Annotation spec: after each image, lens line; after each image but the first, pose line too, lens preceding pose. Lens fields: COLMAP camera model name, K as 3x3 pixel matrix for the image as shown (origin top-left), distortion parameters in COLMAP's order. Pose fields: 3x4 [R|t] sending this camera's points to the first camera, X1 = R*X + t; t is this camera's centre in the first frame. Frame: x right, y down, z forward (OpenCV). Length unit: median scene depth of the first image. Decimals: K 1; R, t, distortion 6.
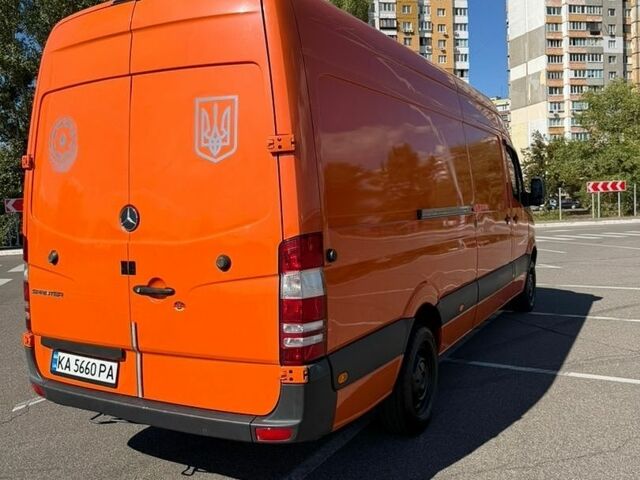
lens RADIAL K [[602.1, 0, 320.0], [0, 602.1, 240.0], [0, 0, 1]] dist [0.148541, -0.322204]
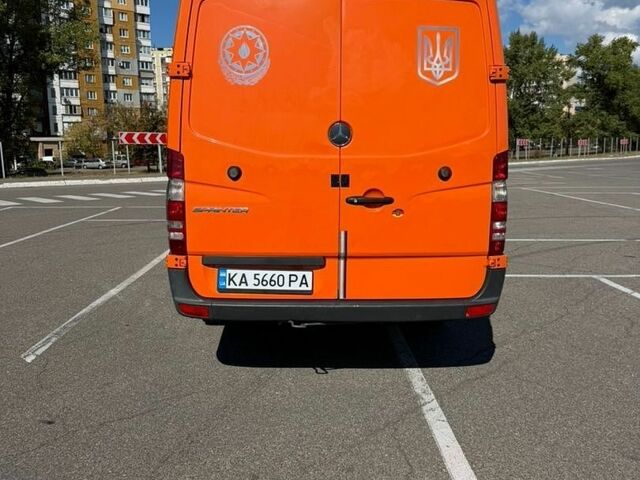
lens RADIAL K [[602.1, 0, 320.0], [0, 602.1, 240.0], [0, 0, 1]] dist [0.148541, -0.322204]
pose [[0.861766, -0.050408, 0.504796, -0.874941], [0.007822, 0.996253, 0.086130, 0.057120], [-0.507246, -0.070275, 0.858931, 0.090936]]
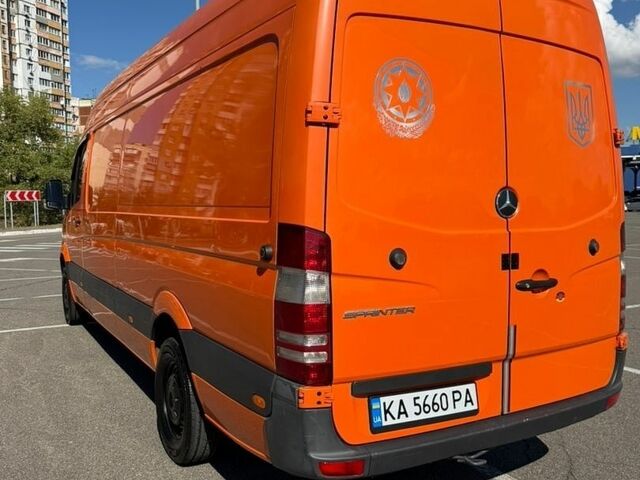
lens RADIAL K [[602.1, 0, 320.0], [0, 602.1, 240.0], [0, 0, 1]] dist [0.148541, -0.322204]
pose [[0.521495, -0.028793, 0.852768, -1.150328], [0.045947, 0.998928, 0.005630, -0.000751], [-0.852016, 0.036246, 0.522259, 0.769158]]
